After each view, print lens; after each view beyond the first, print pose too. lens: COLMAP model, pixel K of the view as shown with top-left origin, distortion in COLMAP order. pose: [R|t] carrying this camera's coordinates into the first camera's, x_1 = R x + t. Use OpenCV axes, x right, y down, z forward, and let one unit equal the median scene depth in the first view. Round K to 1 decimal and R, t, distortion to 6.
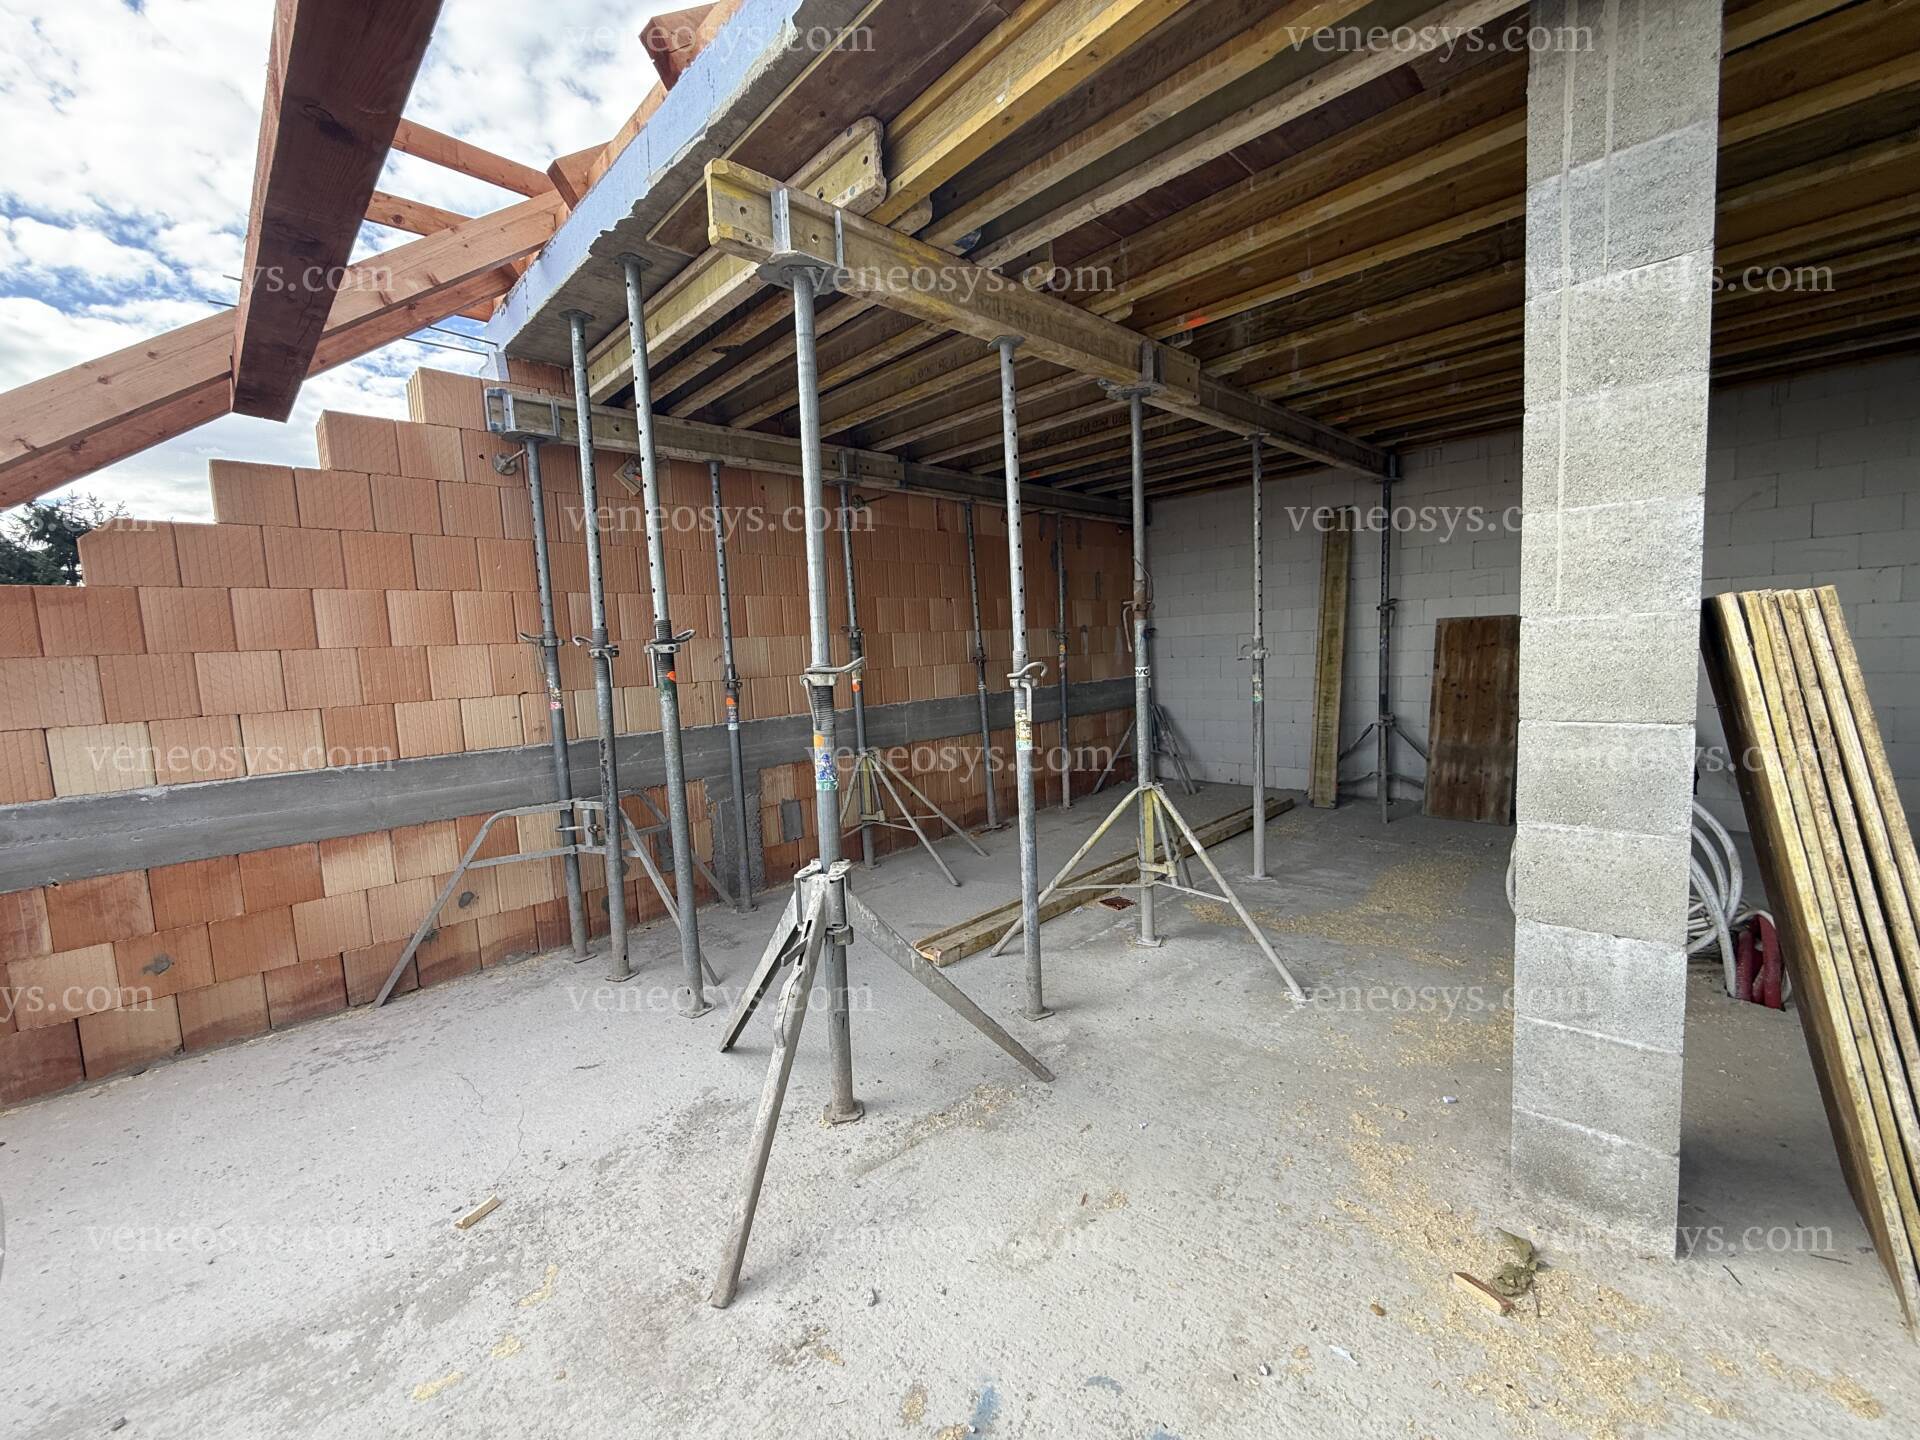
lens RADIAL K [[764.0, 0, 955.7], [0, 764.0, 716.4], [0, 0, 1]] dist [-0.000275, -0.000290]
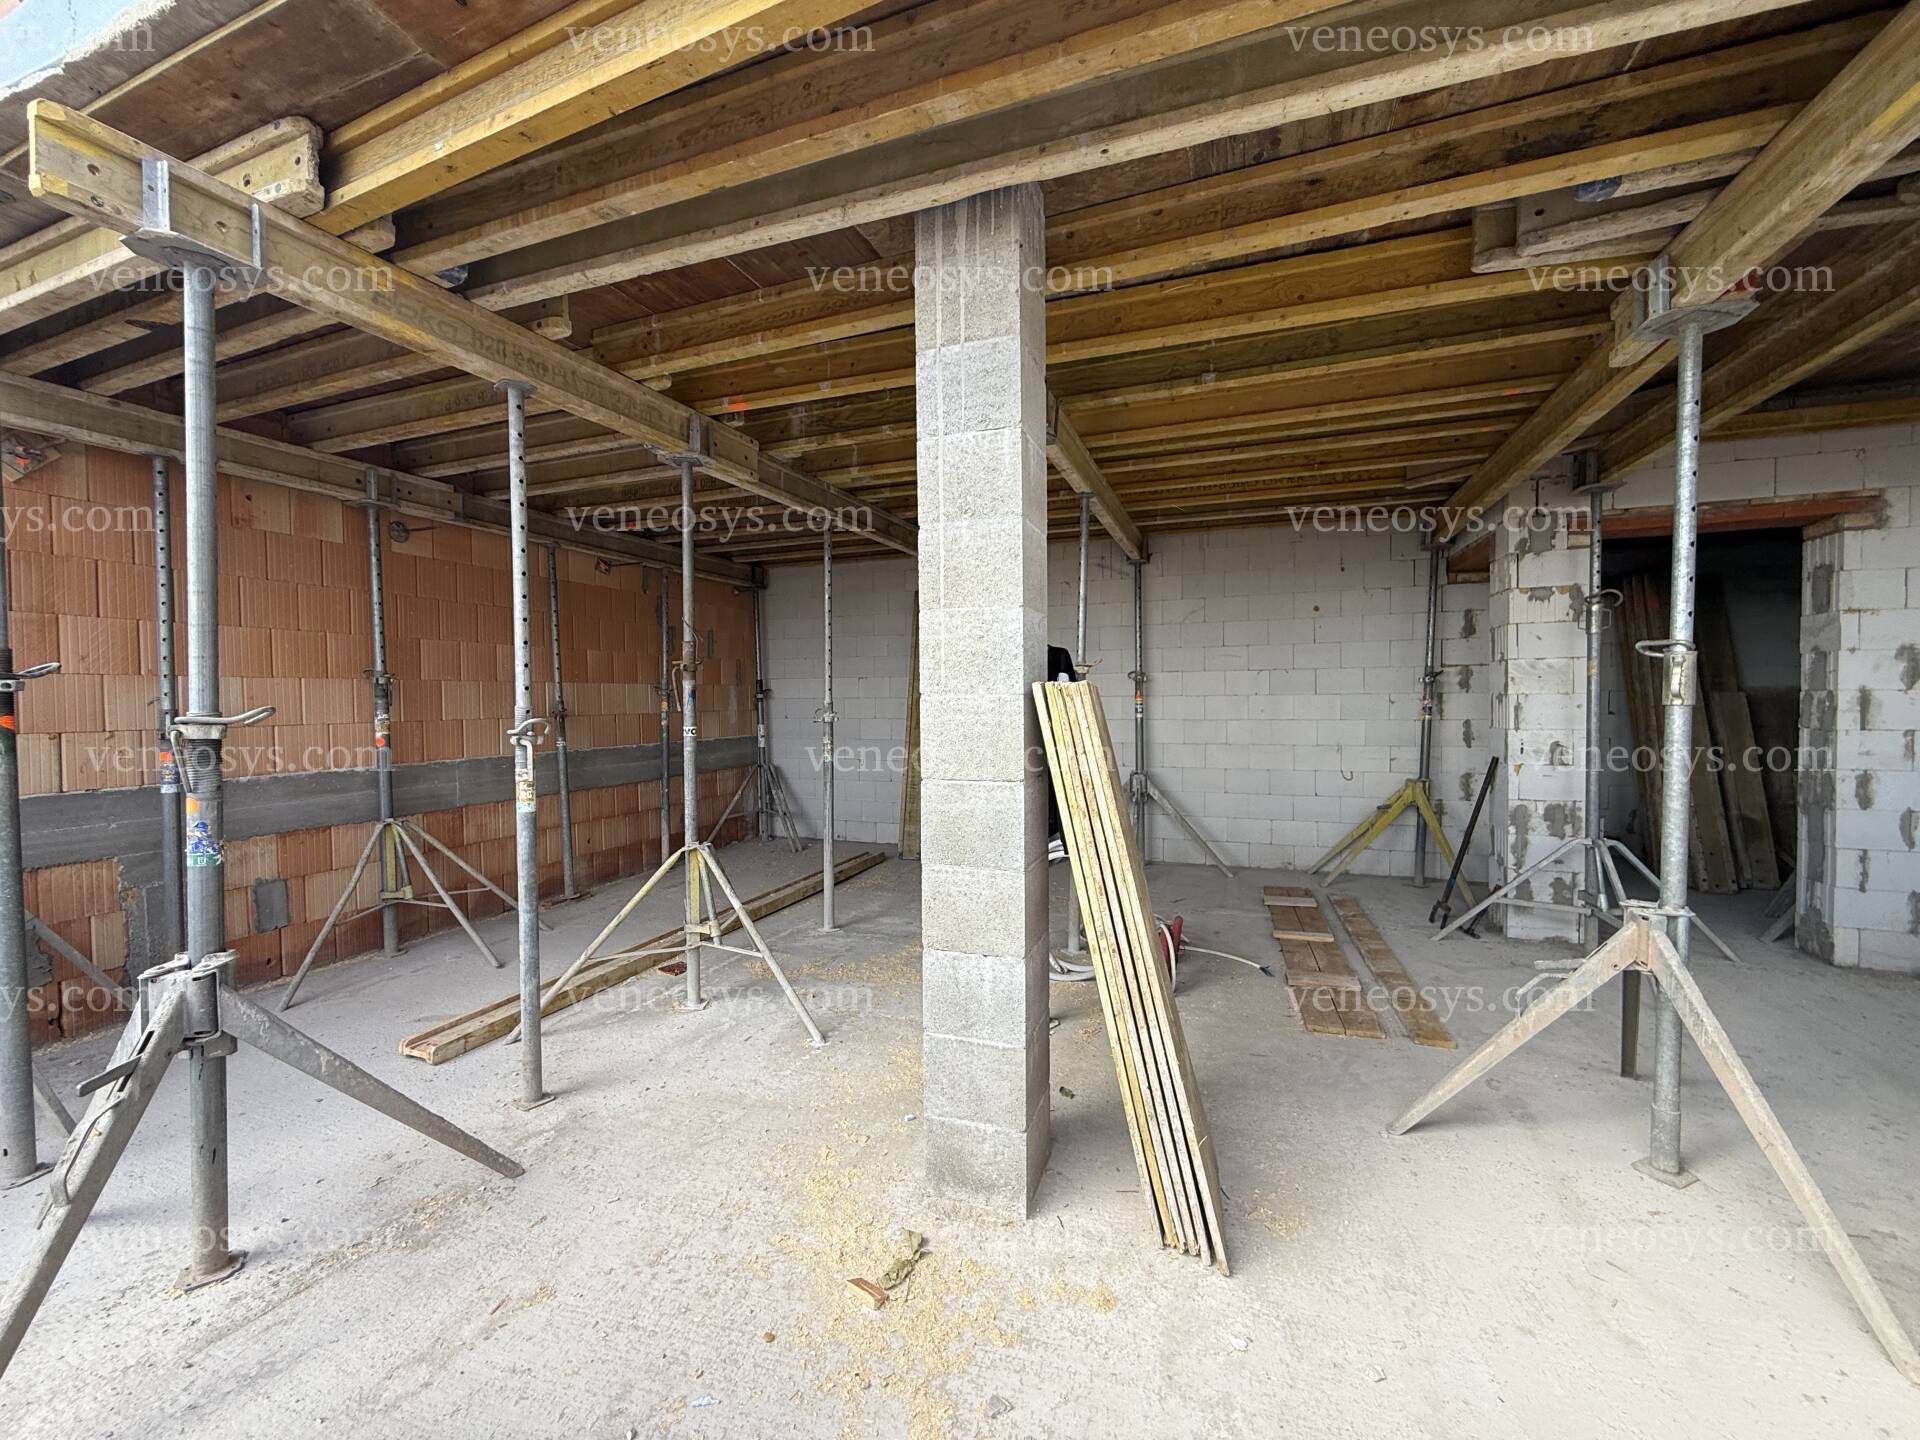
lens RADIAL K [[764.0, 0, 955.7], [0, 764.0, 716.4], [0, 0, 1]] dist [-0.000275, -0.000290]
pose [[0.911687, 0.031974, 0.409640, 0.194317], [-0.000199, 0.997002, -0.077377, -0.000310], [-0.410886, 0.070462, 0.908960, -0.078391]]
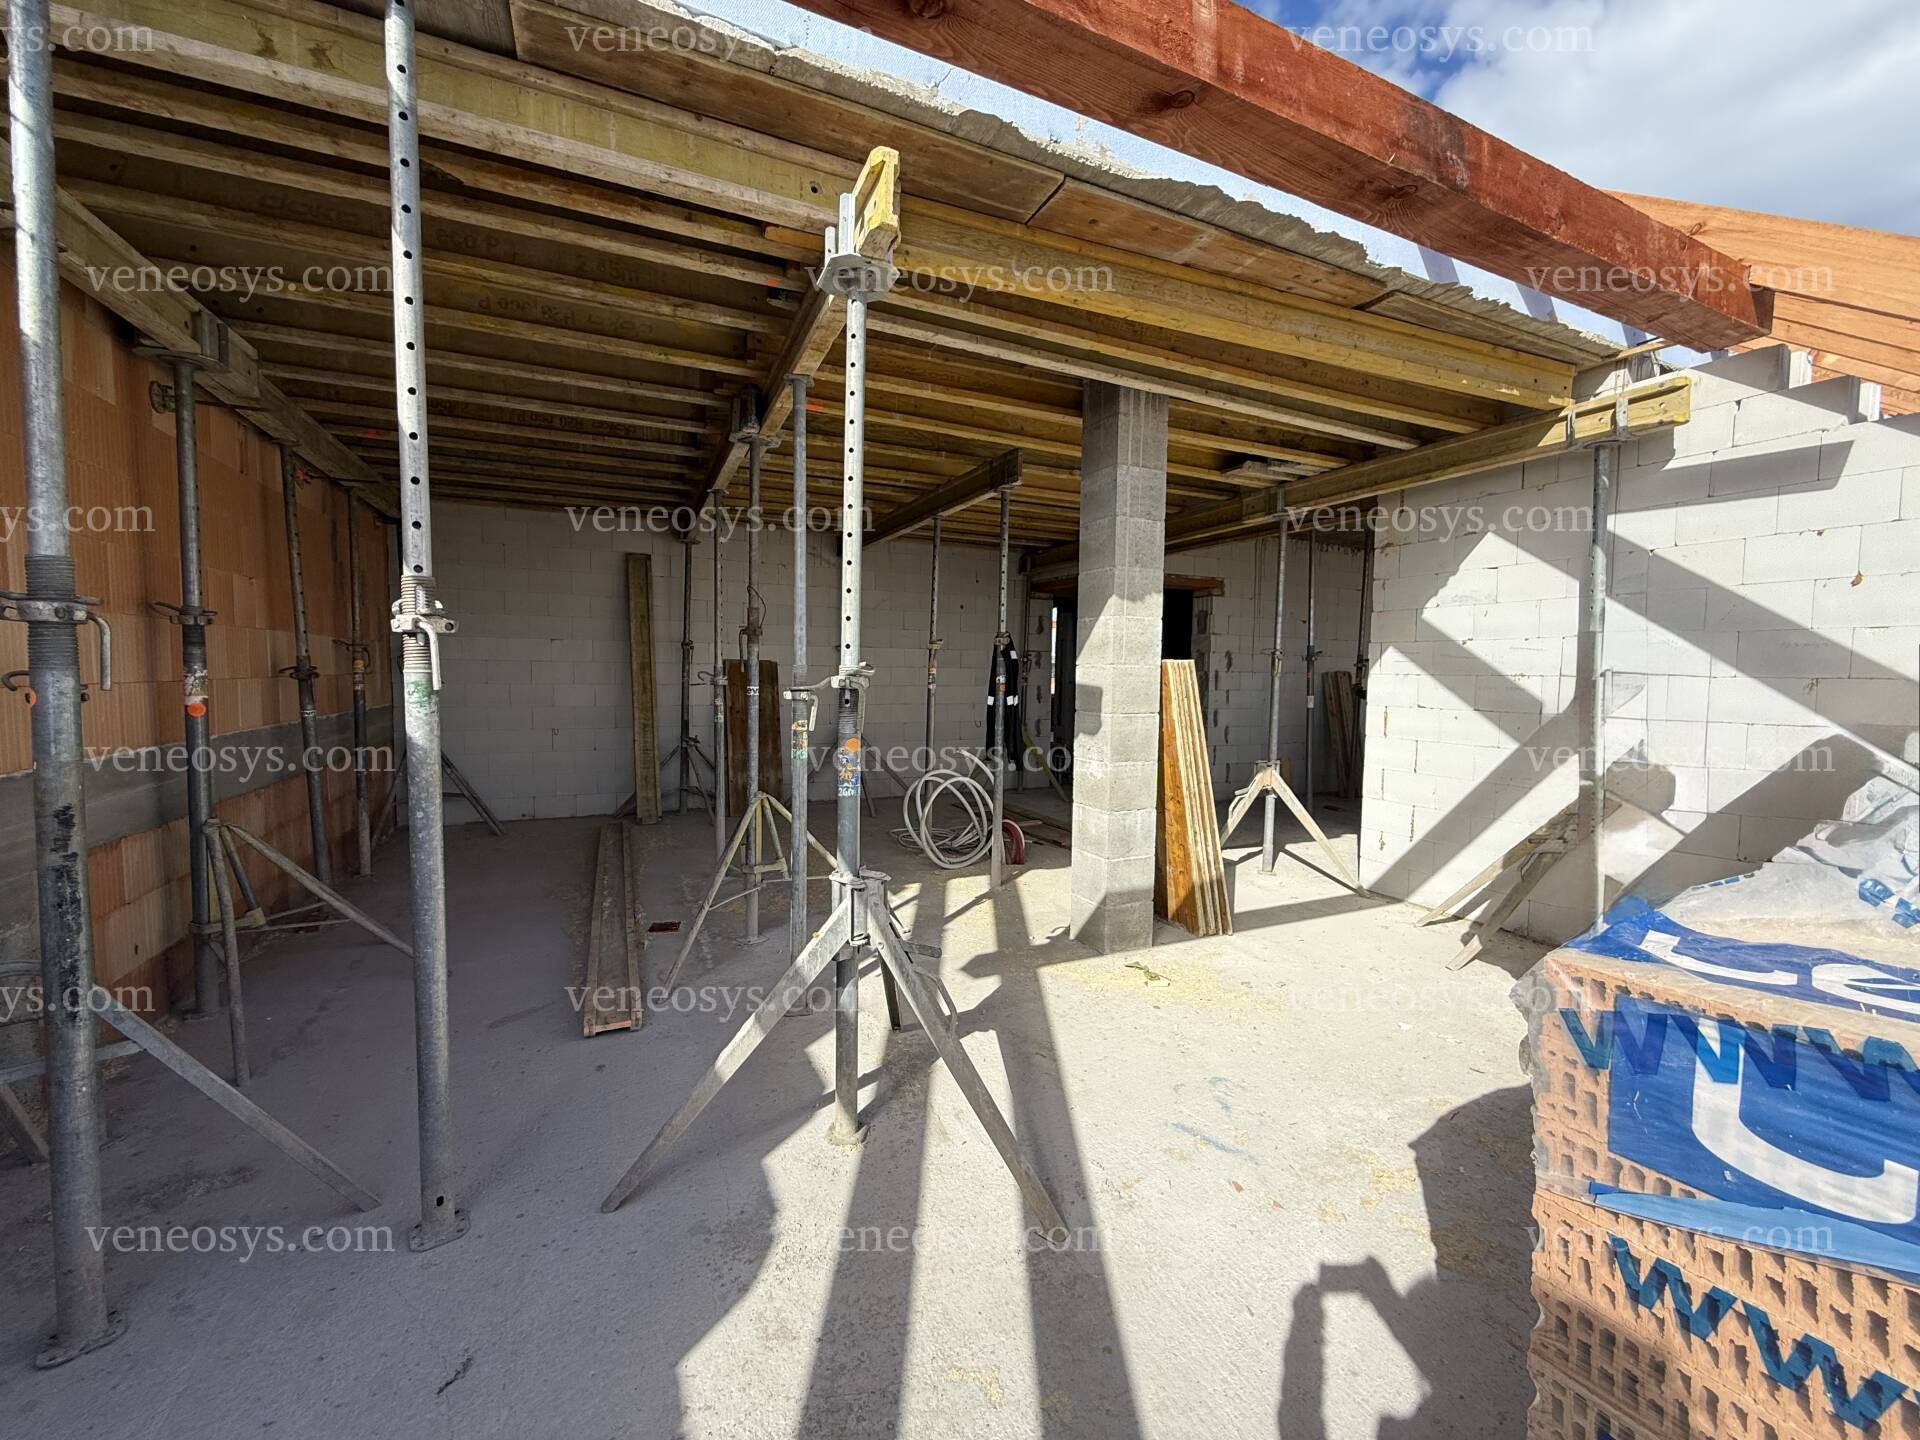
lens RADIAL K [[764.0, 0, 955.7], [0, 764.0, 716.4], [0, 0, 1]] dist [-0.000275, -0.000290]
pose [[0.335433, -0.002639, 0.942060, -0.902296], [0.053851, 0.998415, -0.016377, 0.015899], [-0.940524, 0.056224, 0.335044, 0.467932]]
